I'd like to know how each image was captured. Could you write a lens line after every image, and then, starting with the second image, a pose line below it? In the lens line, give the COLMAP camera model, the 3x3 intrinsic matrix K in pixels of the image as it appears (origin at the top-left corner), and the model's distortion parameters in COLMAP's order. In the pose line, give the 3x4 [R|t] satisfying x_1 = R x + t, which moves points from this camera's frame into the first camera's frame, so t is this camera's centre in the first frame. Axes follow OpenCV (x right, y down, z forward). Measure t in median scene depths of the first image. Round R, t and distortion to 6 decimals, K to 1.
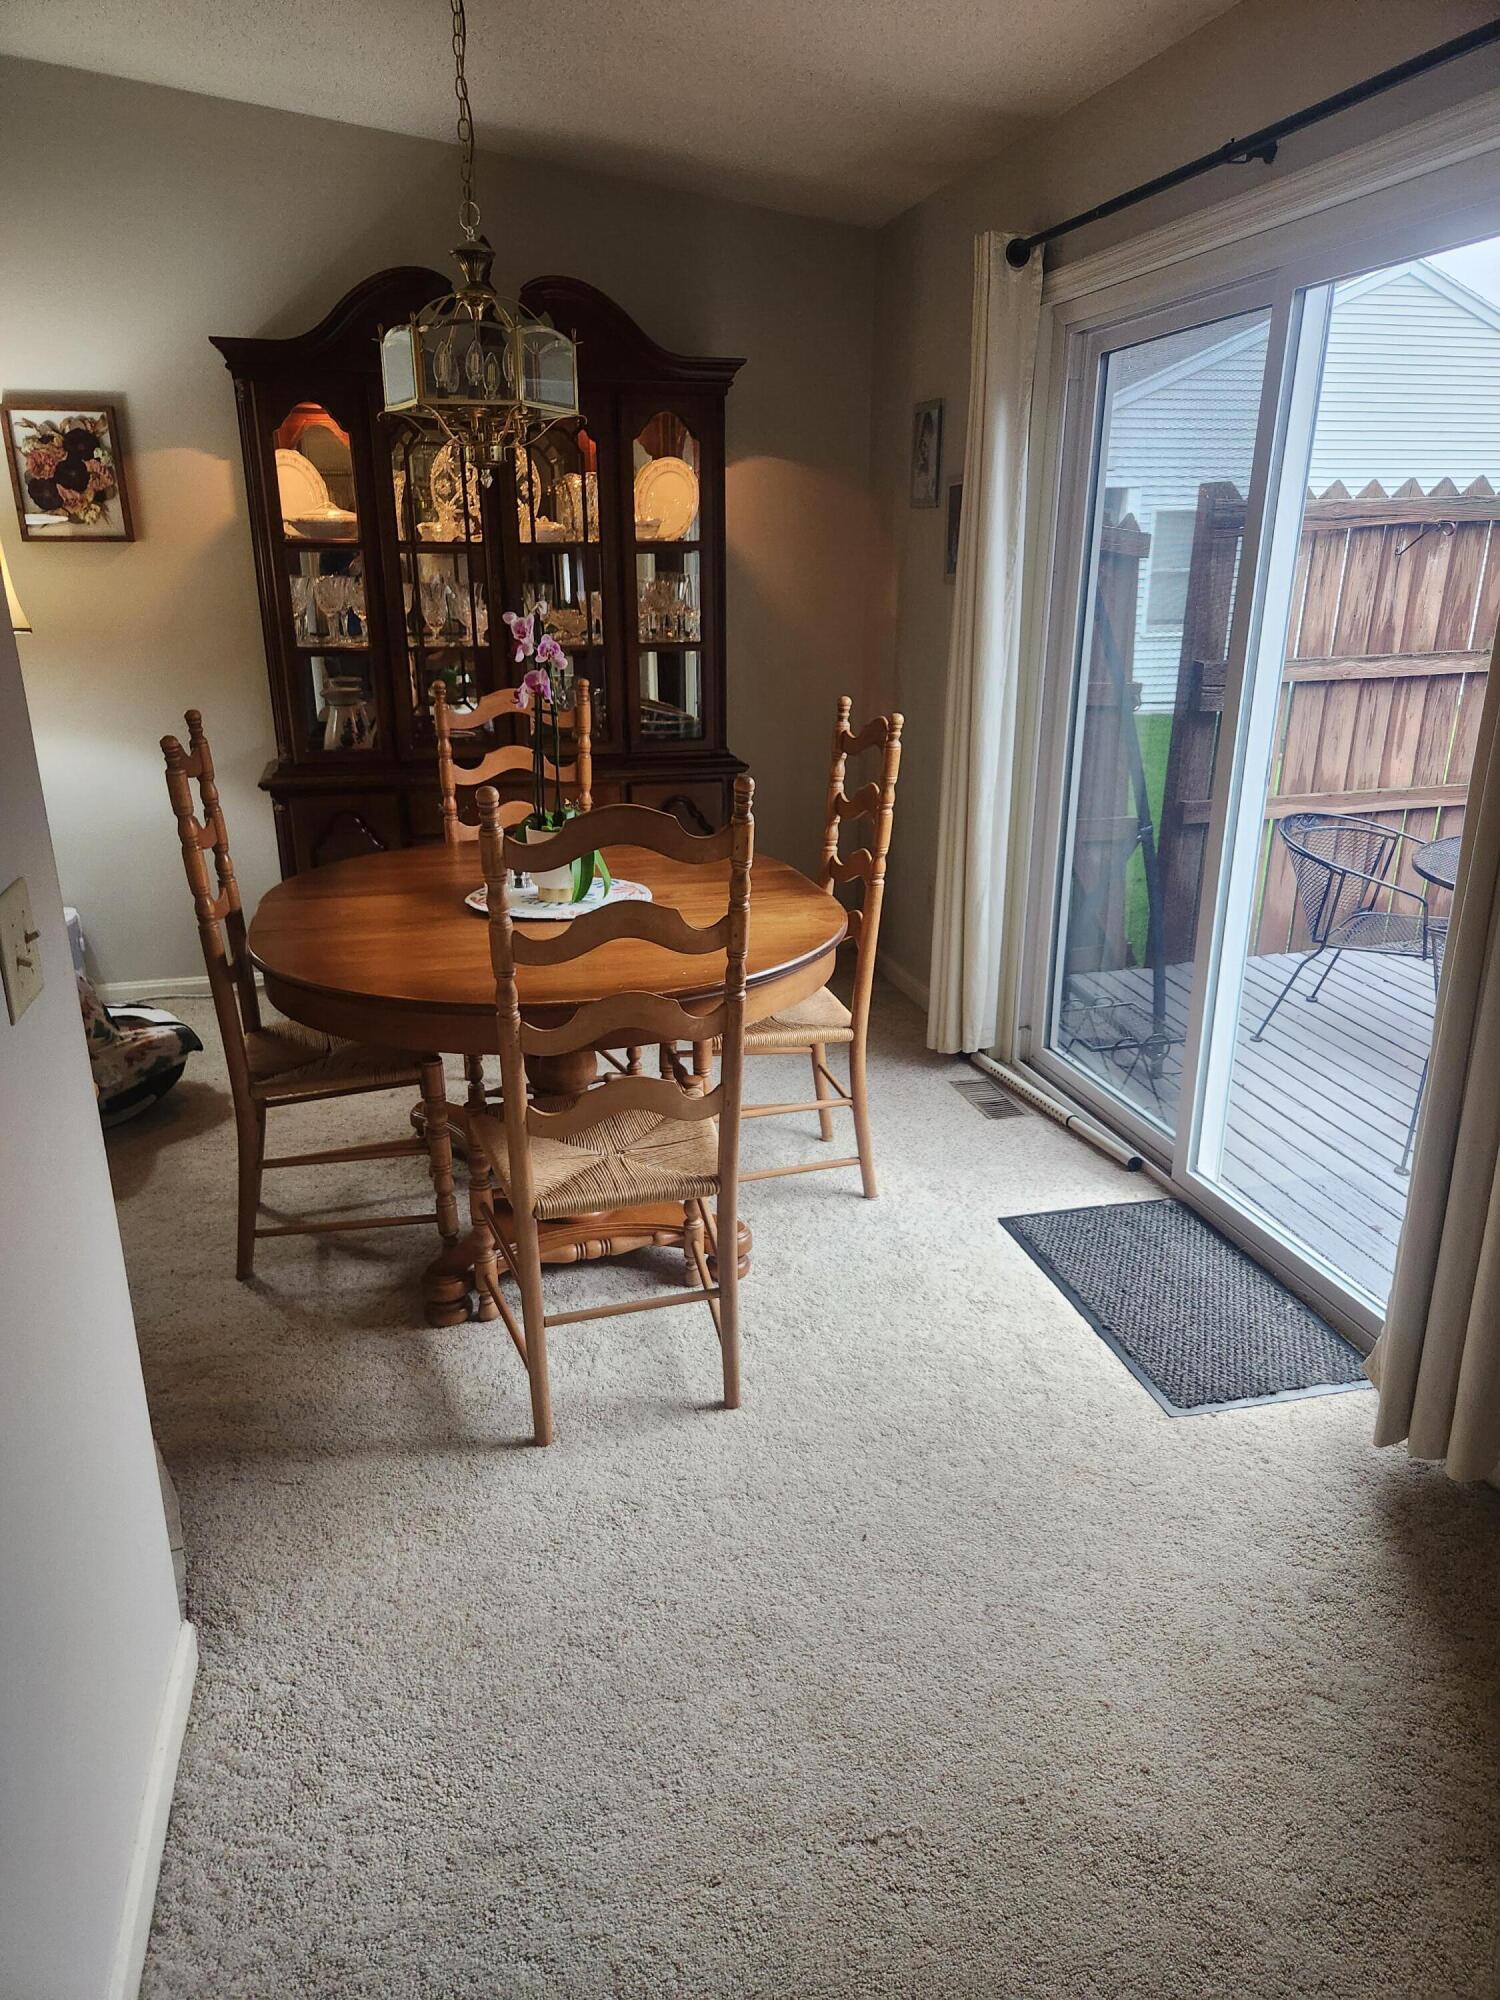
lens RADIAL K [[1339.9, 0, 820.9], [0, 1339.9, 986.1], [0, 0, 1]] dist [0.072673, -0.058388]
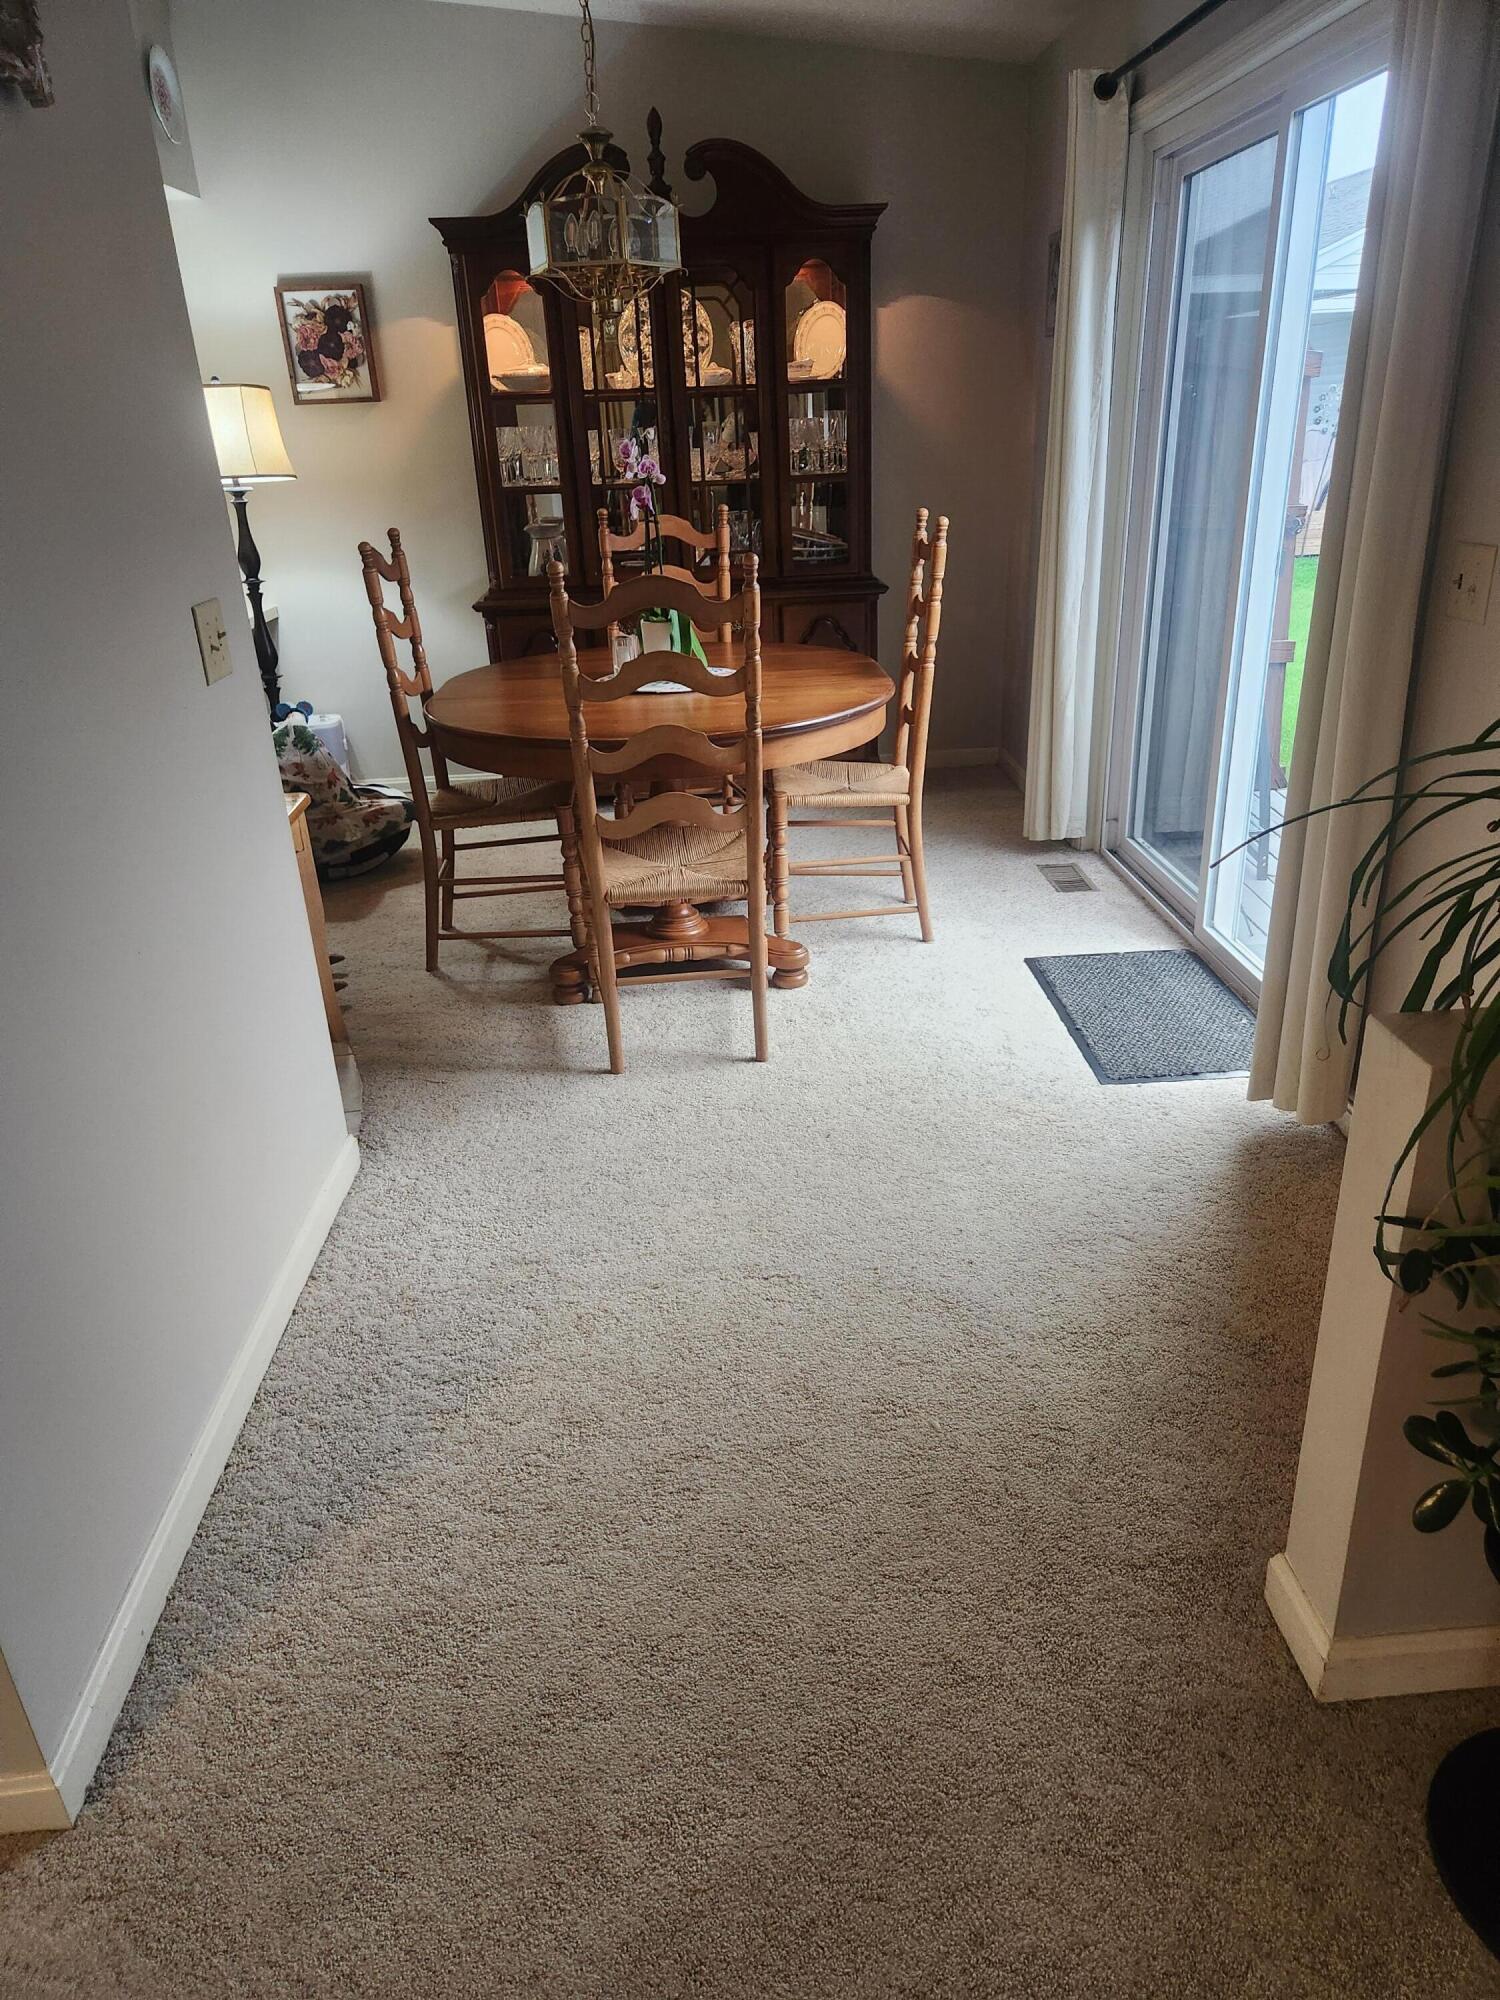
lens RADIAL K [[1339.9, 0, 820.5], [0, 1339.9, 962.3], [0, 0, 1]] dist [0.072673, -0.058388]
pose [[0.980610, 0.037985, -0.192254, 0.183398], [-0.022594, 0.996407, 0.081625, 0.086086], [0.194664, -0.075699, 0.977945, -0.190644]]
